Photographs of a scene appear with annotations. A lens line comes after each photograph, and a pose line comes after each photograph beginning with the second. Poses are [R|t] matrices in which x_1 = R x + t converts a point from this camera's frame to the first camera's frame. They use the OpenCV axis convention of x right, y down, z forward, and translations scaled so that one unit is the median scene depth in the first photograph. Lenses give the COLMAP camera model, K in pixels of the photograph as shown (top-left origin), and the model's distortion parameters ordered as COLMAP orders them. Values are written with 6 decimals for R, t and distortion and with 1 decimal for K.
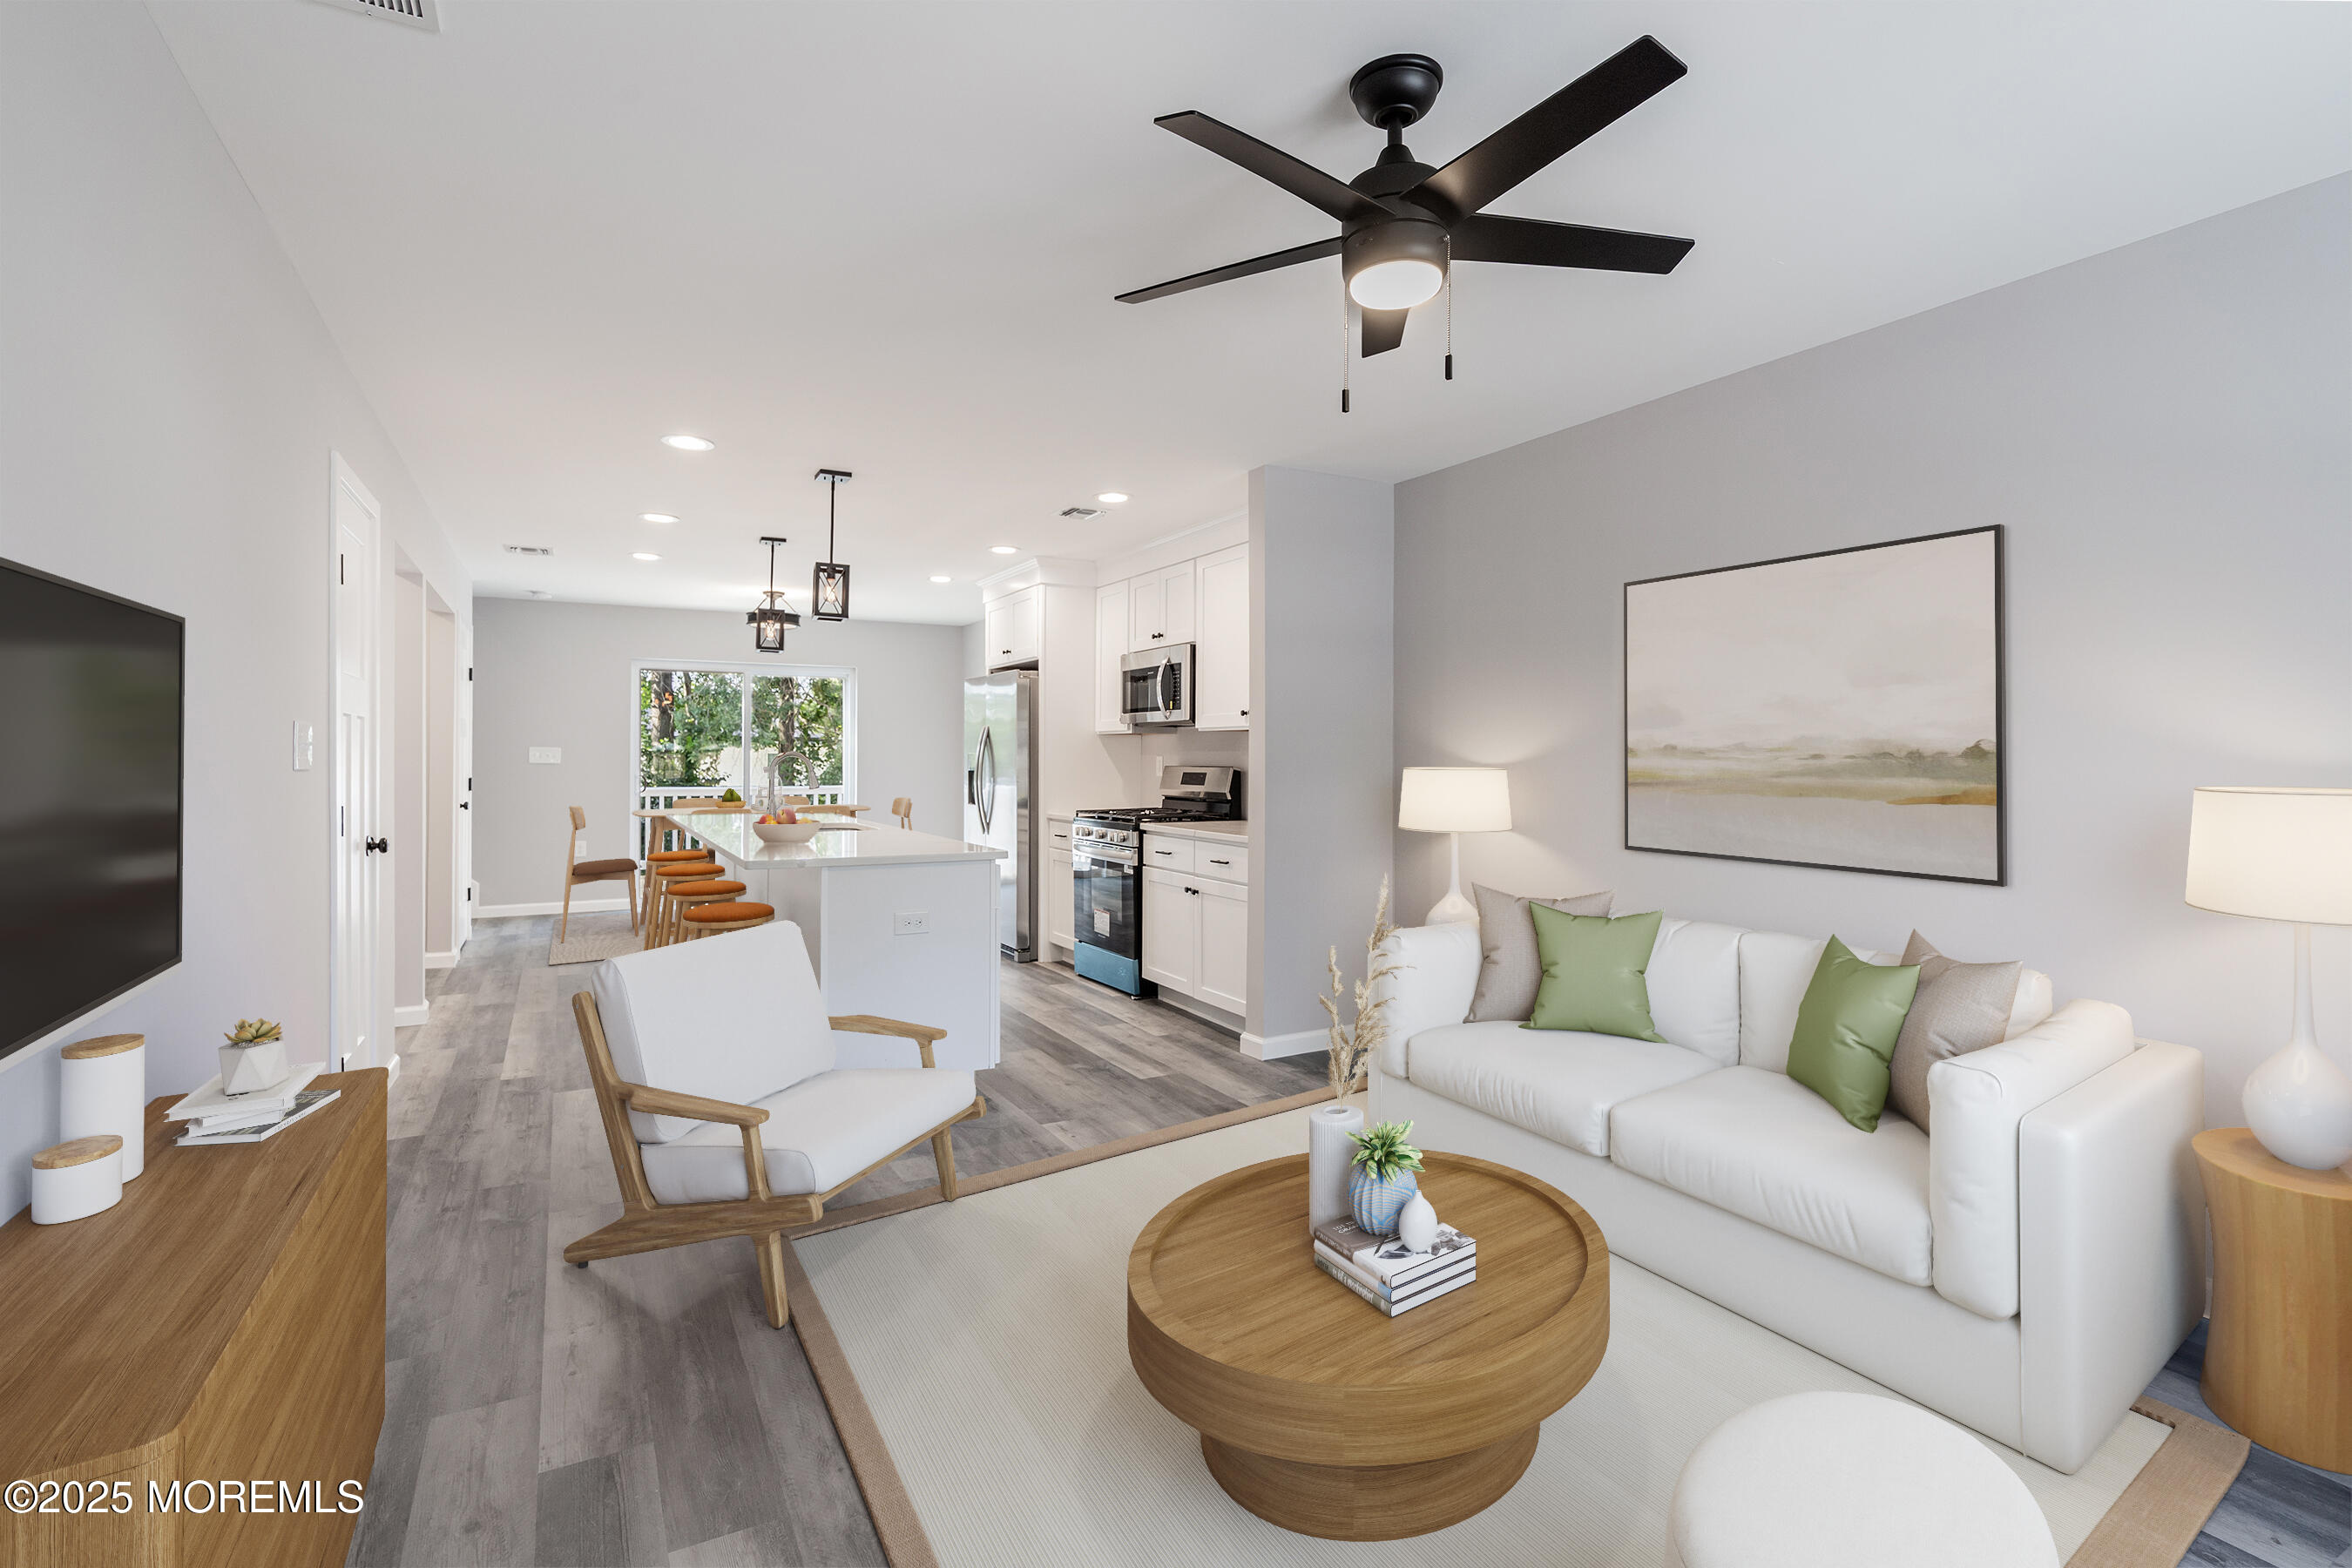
lens RADIAL K [[1098.0, 0, 1173.7], [0, 1098.0, 760.9], [0, 0, 1]] dist [0.003315, 0.001003]
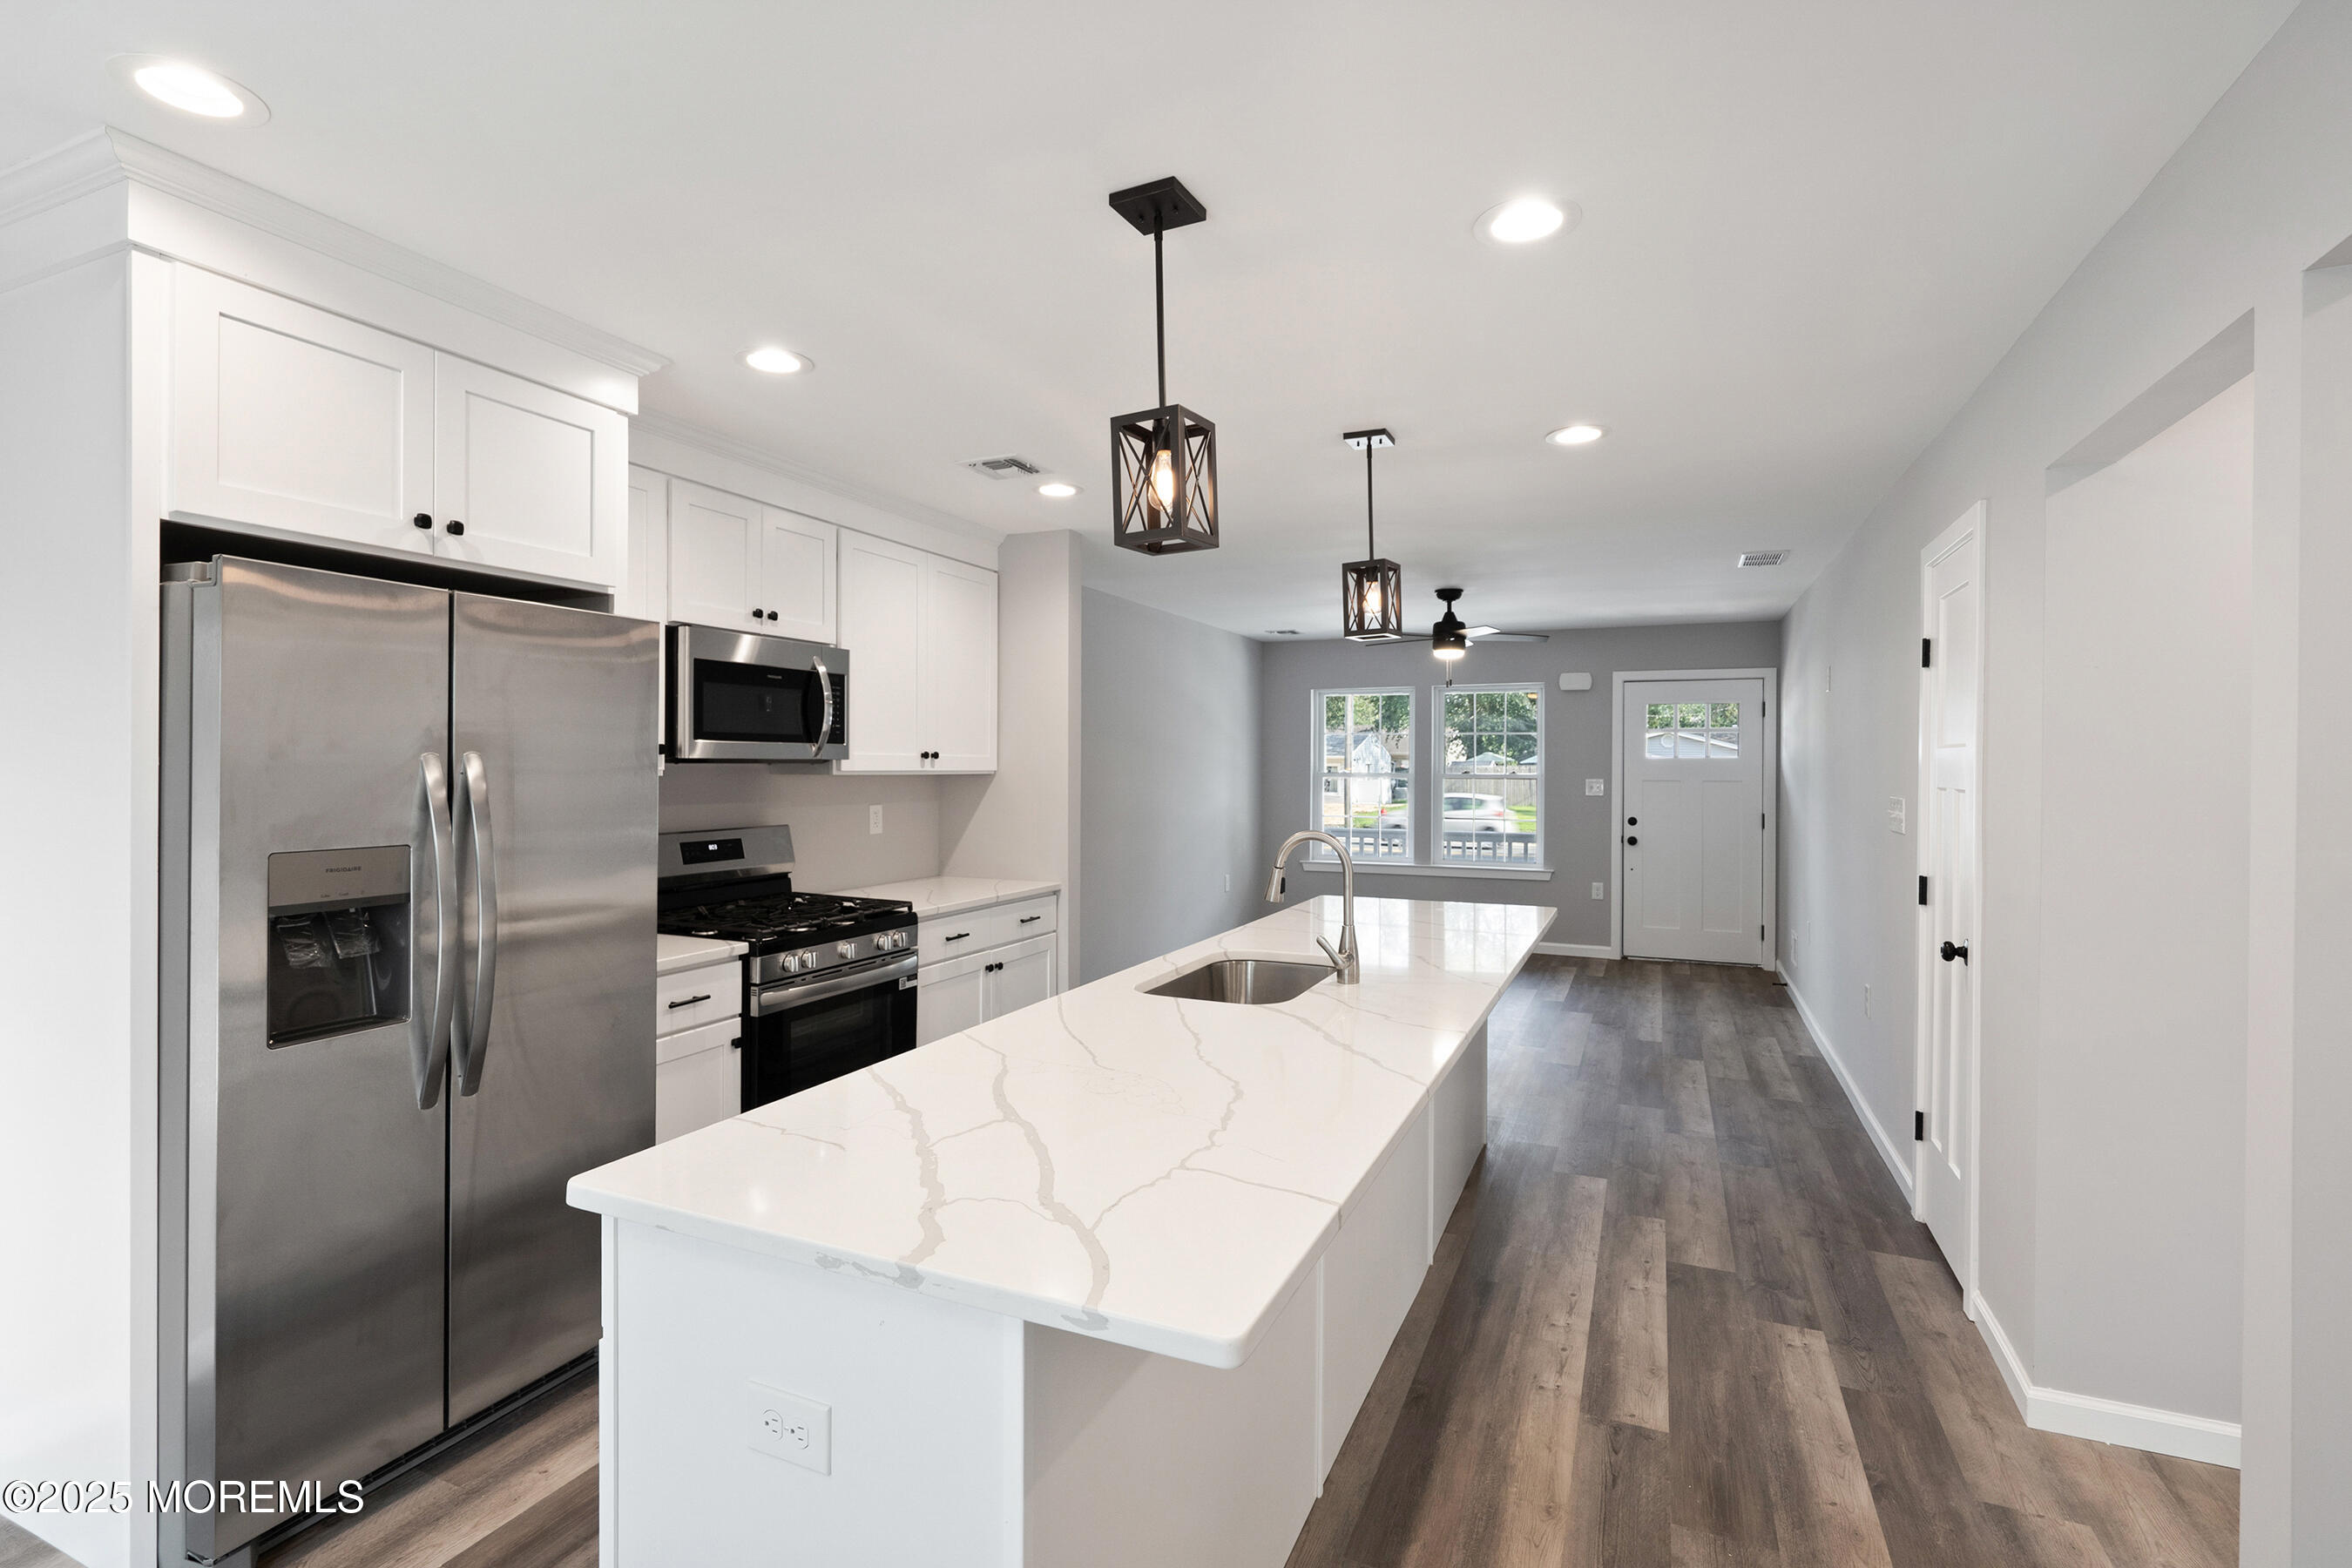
lens RADIAL K [[1098.0, 0, 1173.7], [0, 1098.0, 760.9], [0, 0, 1]] dist [0.003315, 0.001003]
pose [[-0.604281, 0.000689, 0.796771, -1.006030], [-0.002281, 0.999994, -0.002595, -0.052397], [-0.796768, -0.003385, -0.604276, 1.903730]]
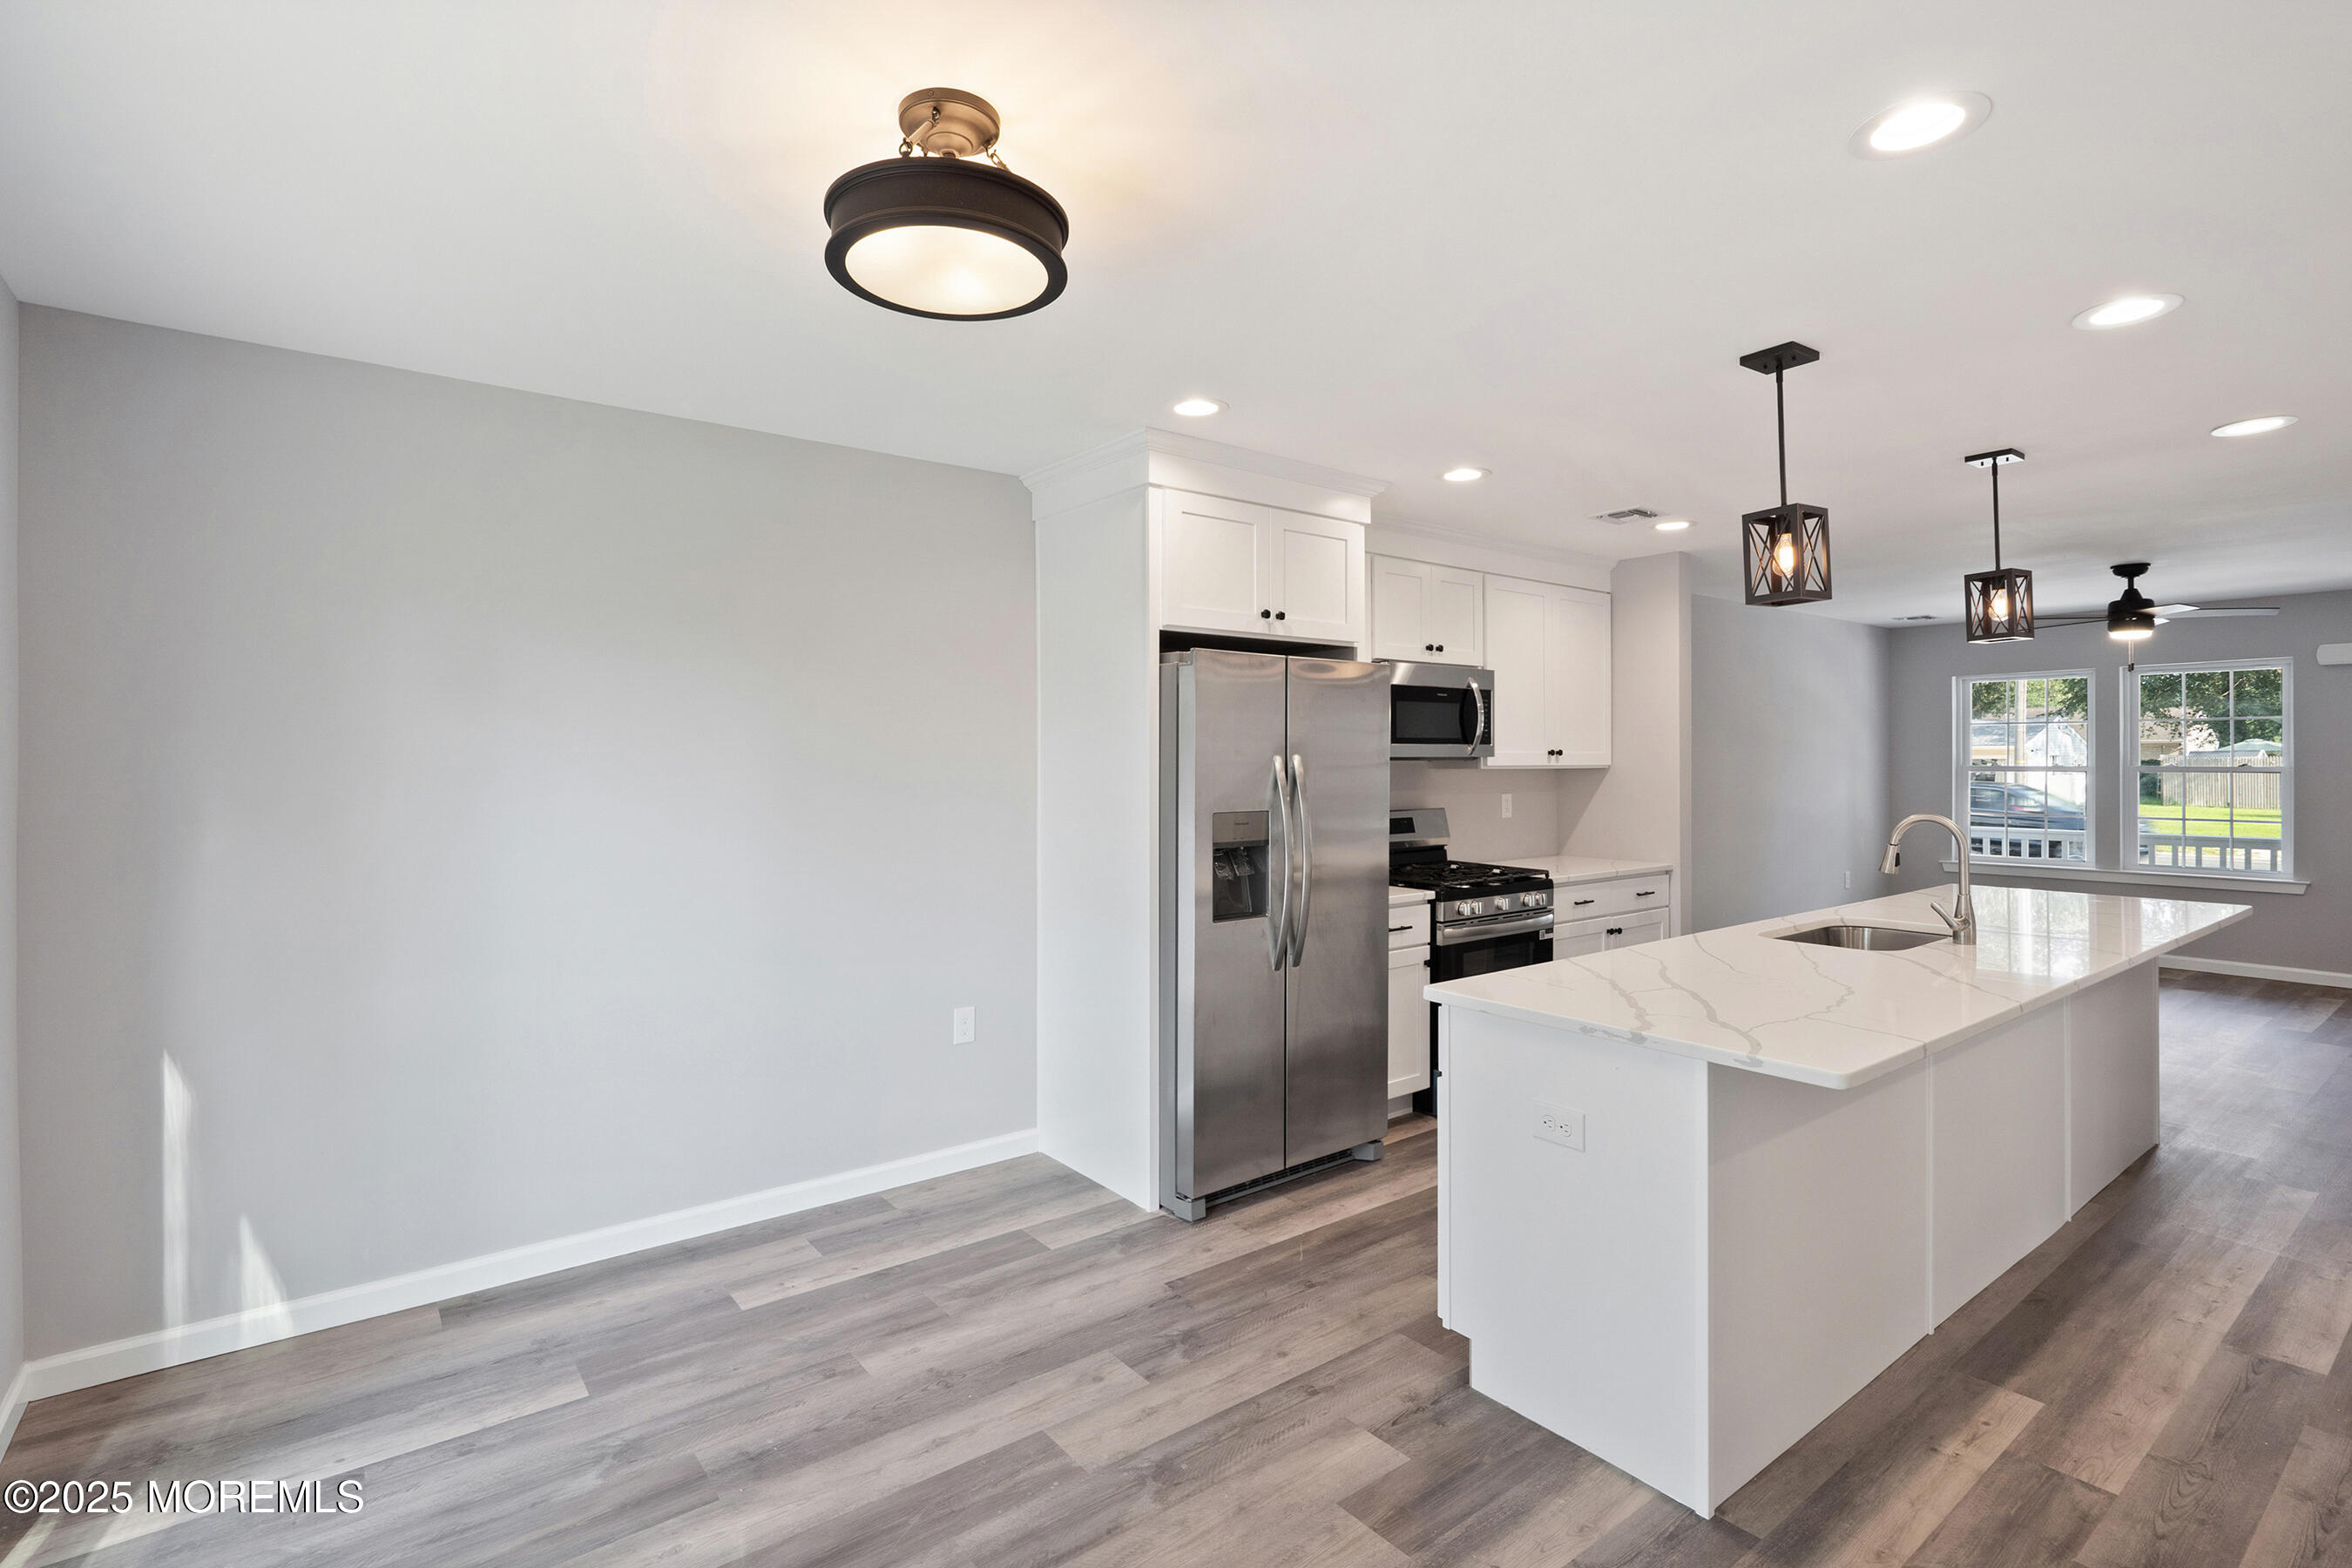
lens RADIAL K [[1098.0, 0, 1173.7], [0, 1098.0, 760.9], [0, 0, 1]] dist [0.003315, 0.001003]
pose [[-0.145667, 0.000201, 0.989334, -1.242330], [0.005103, 0.999987, 0.000549, -0.053472], [-0.989320, 0.005128, -0.145666, 2.094967]]
